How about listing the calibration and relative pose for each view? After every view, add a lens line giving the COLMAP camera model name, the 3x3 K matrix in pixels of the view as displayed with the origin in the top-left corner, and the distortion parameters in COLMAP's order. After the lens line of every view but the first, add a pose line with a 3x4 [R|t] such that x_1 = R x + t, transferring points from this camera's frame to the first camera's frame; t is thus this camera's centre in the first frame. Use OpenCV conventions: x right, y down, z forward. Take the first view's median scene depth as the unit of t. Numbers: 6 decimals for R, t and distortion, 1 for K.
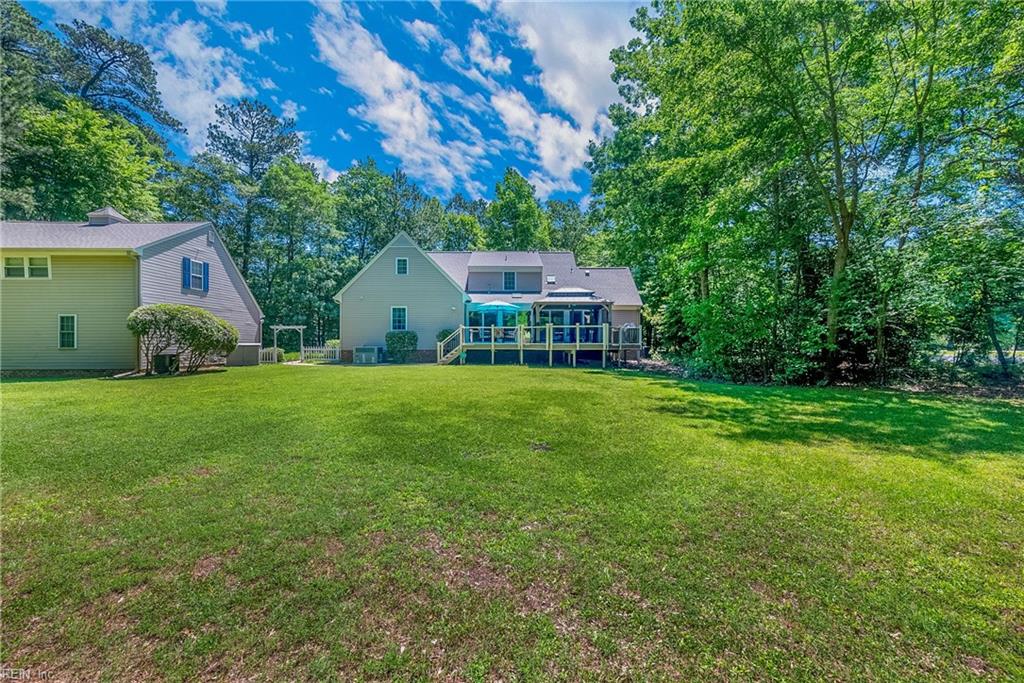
lens RADIAL K [[405.5, 0, 512.0], [0, 405.5, 341.5], [0, 0, 1]] dist [0.000324, 0.000186]
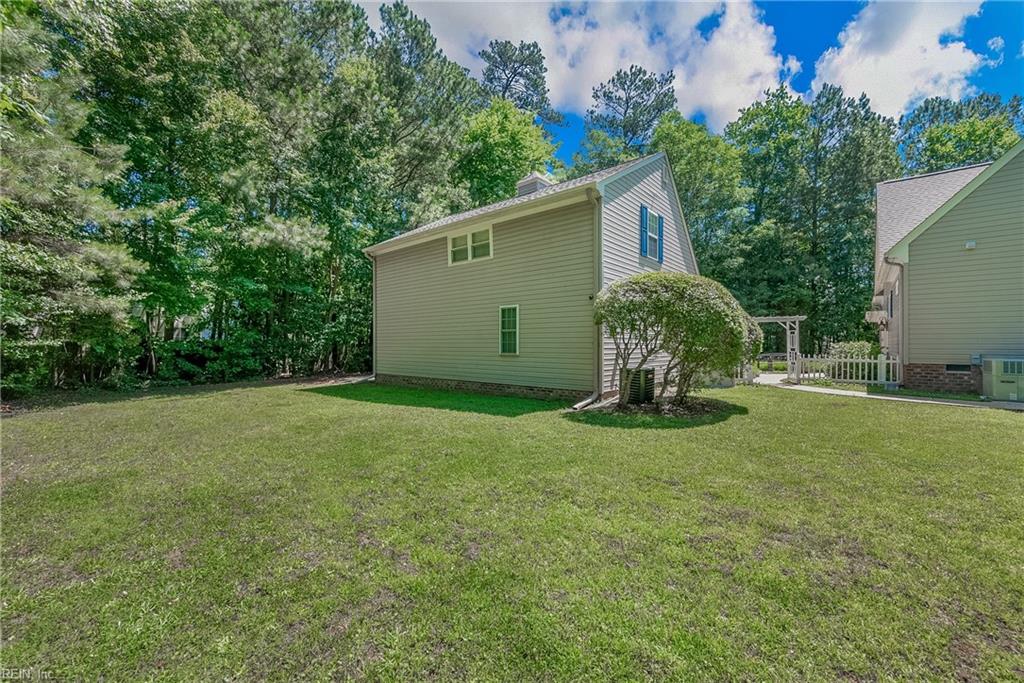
lens RADIAL K [[405.5, 0, 512.0], [0, 405.5, 341.5], [0, 0, 1]] dist [0.000324, 0.000186]
pose [[0.739933, -0.000410, -0.672681, -0.519474], [-0.000830, 0.999998, -0.001522, -0.003317], [0.672680, 0.001685, 0.739931, 0.406934]]
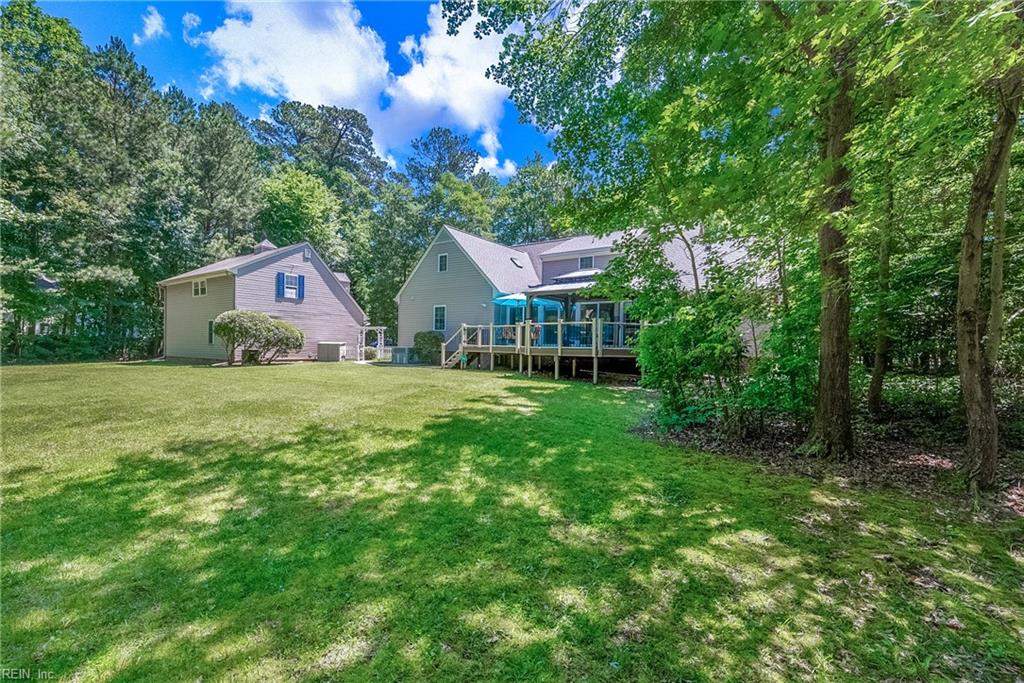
lens RADIAL K [[435.8, 0, 512.0], [0, 435.8, 341.5], [0, 0, 1]] dist [-0.002437, -0.000432]
pose [[0.811034, 0.010020, -0.584913, 0.538521], [-0.013017, 0.999915, -0.000920, -0.002658], [0.584854, 0.008360, 0.811096, 0.315685]]
